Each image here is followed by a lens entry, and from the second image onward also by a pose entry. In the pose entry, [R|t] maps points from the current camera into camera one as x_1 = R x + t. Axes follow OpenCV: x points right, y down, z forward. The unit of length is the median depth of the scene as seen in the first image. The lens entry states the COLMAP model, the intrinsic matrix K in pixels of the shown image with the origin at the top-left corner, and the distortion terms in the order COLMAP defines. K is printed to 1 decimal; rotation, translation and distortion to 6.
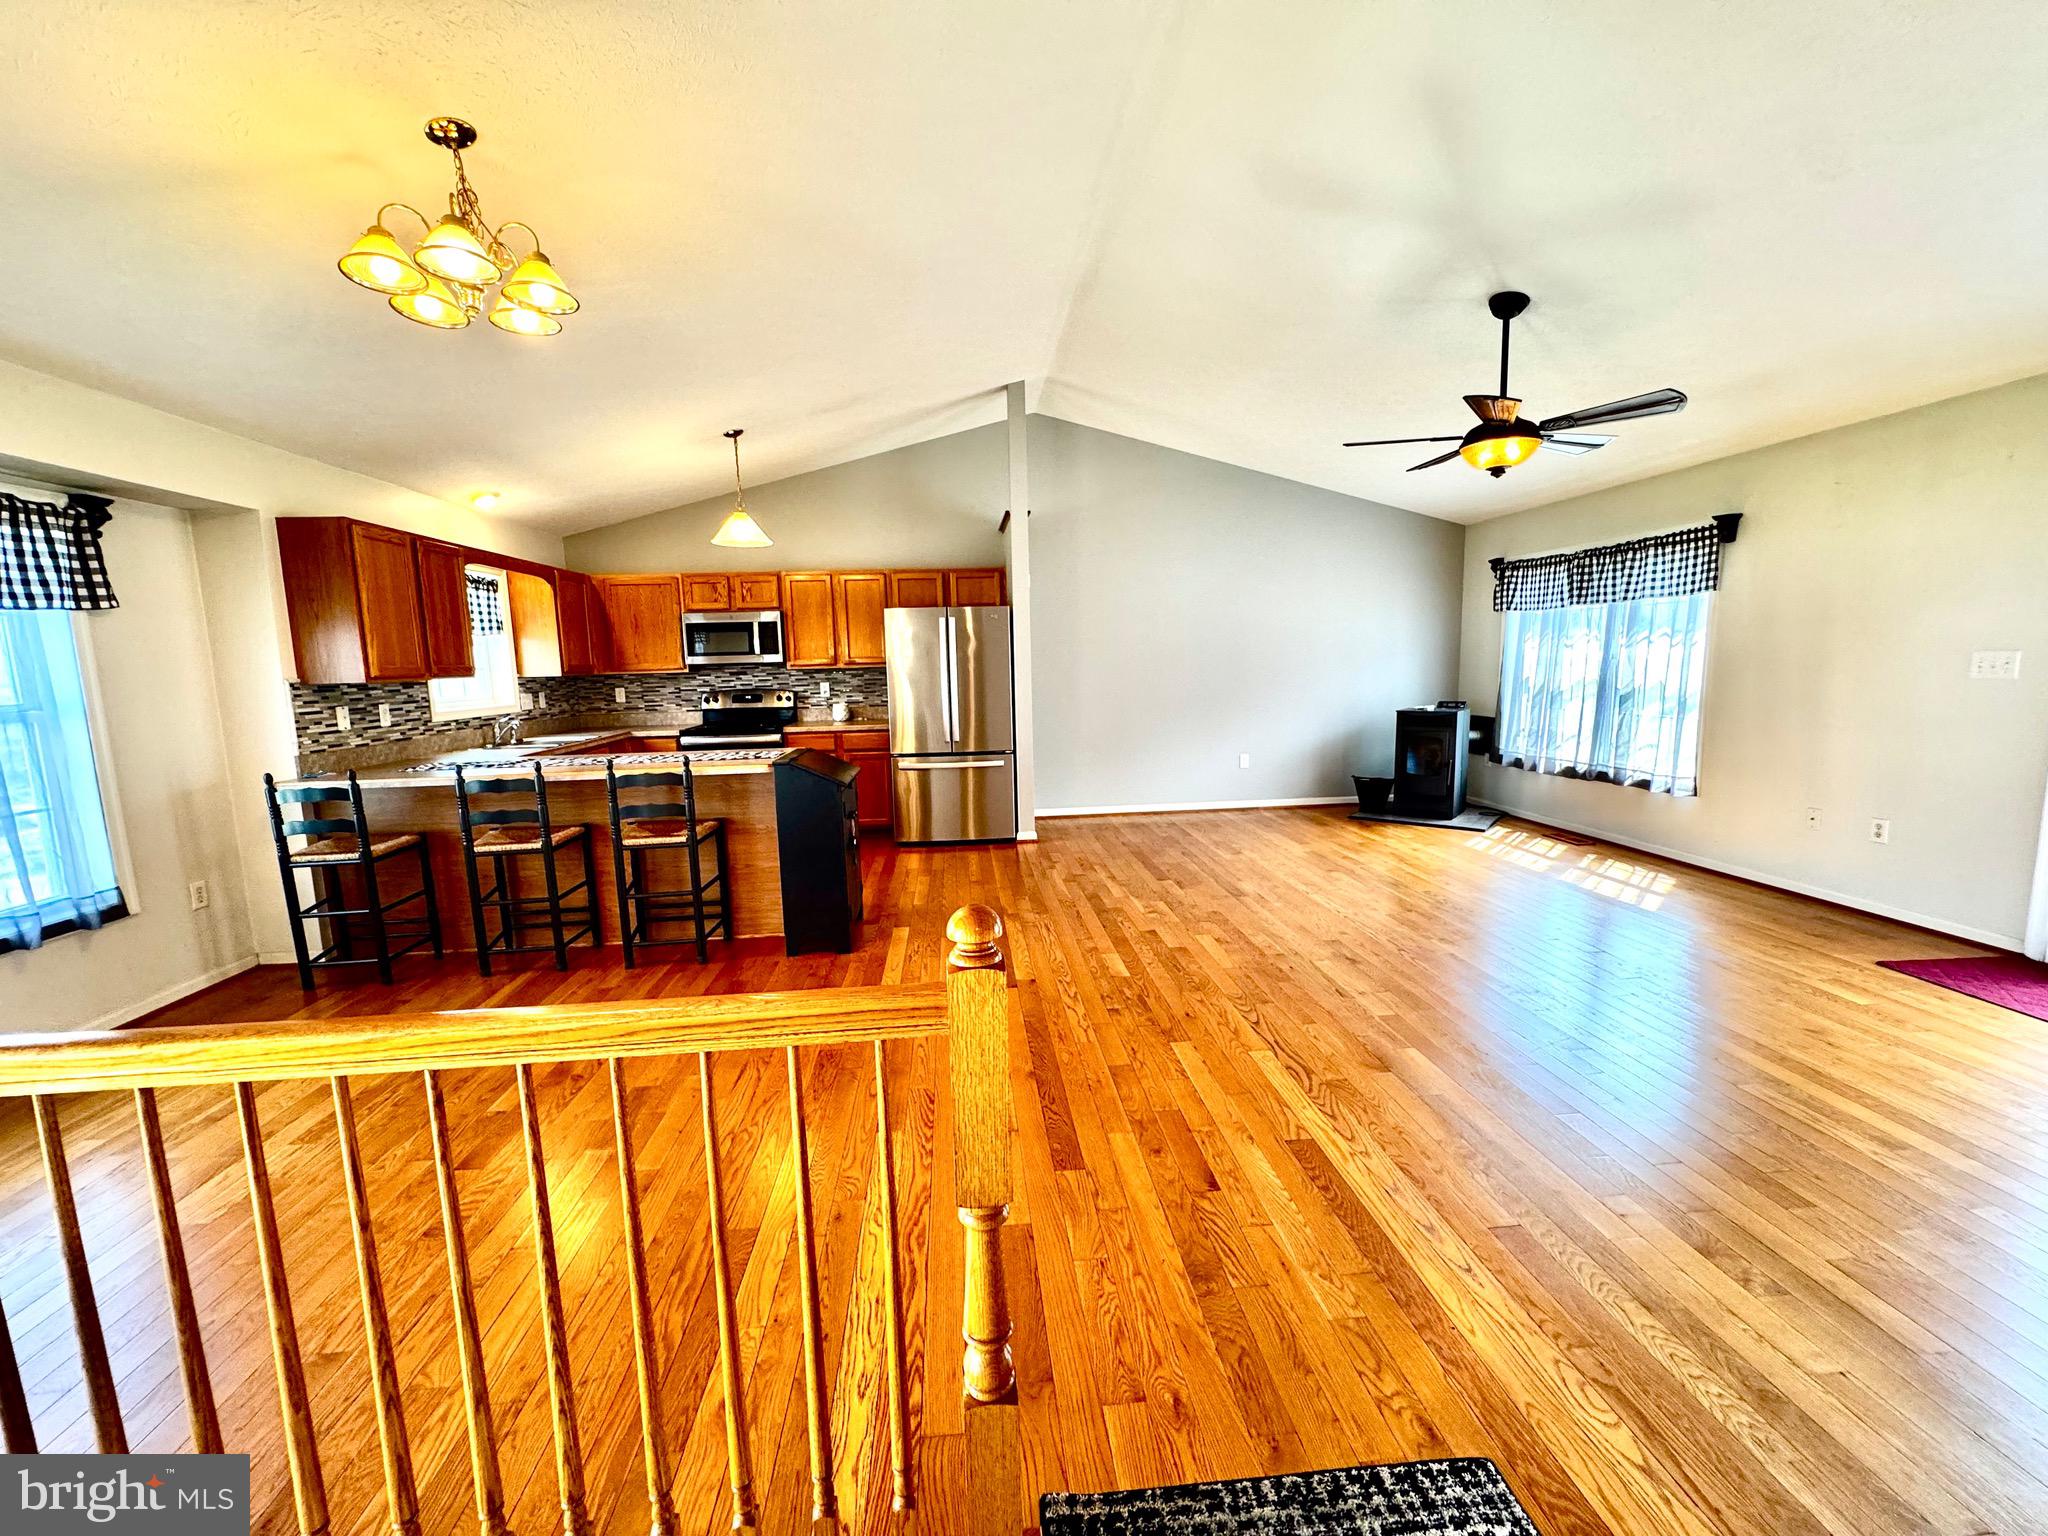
lens RADIAL K [[819.1, 0, 1024.0], [0, 819.1, 768.0], [0, 0, 1]] dist [0.001920, 0.000509]
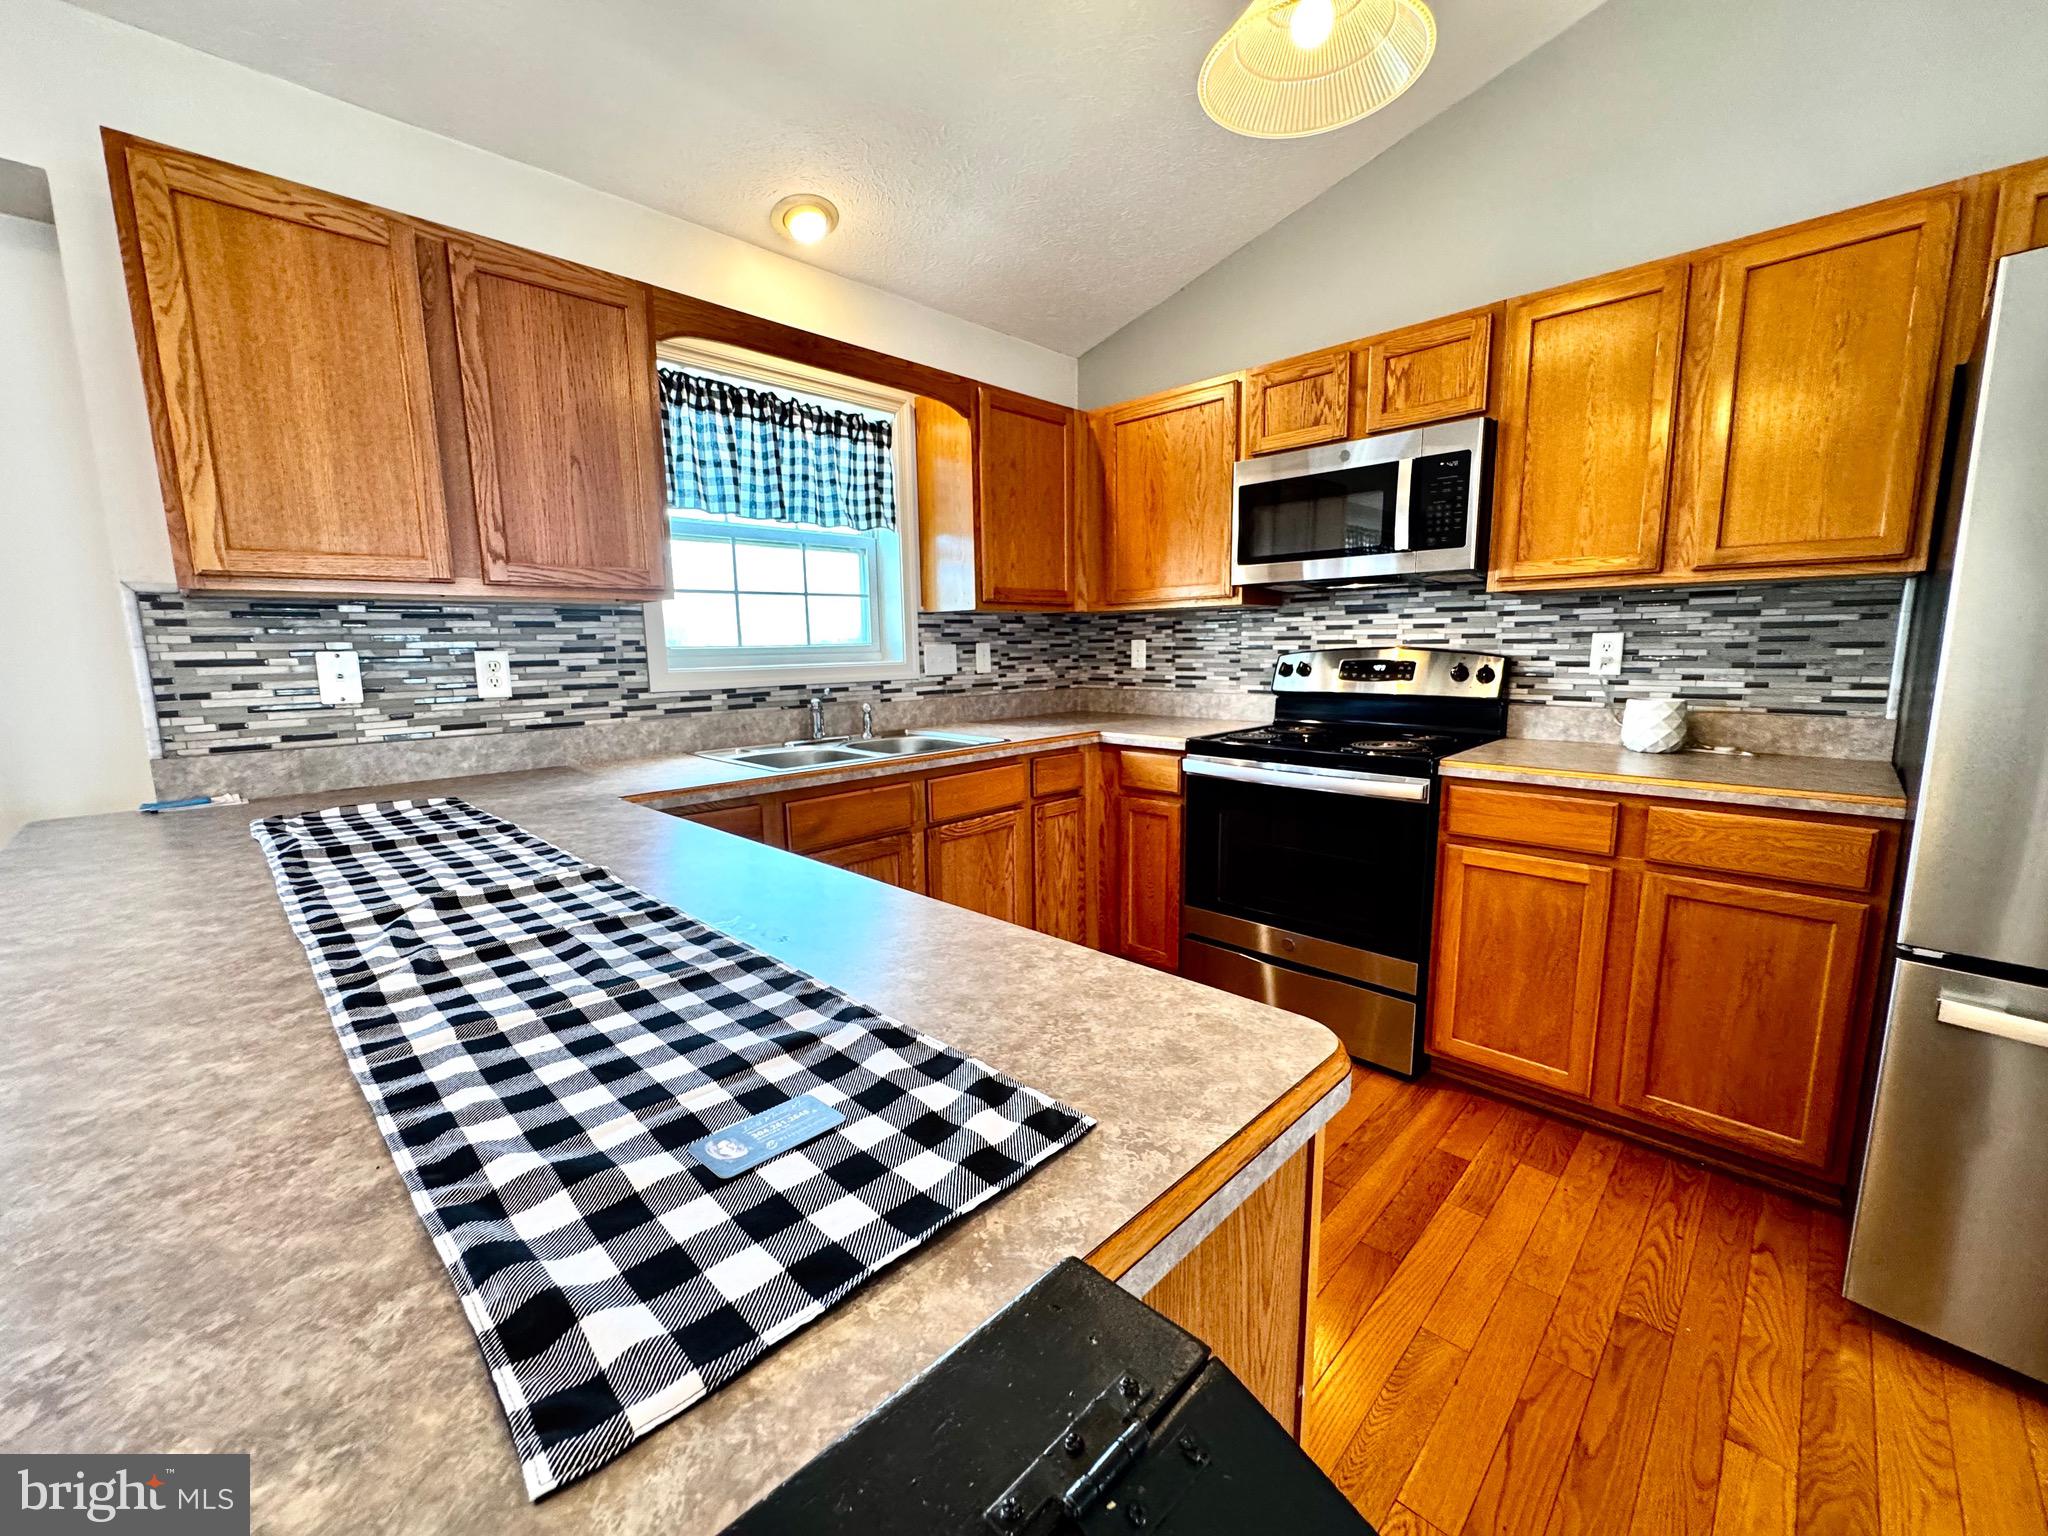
lens RADIAL K [[819.1, 0, 1024.0], [0, 819.1, 768.0], [0, 0, 1]] dist [0.001920, 0.000509]
pose [[0.651868, 0.131265, -0.746885, -0.152128], [-0.101600, 0.991143, 0.085519, -0.058118], [0.751495, 0.020136, 0.659431, 0.646824]]
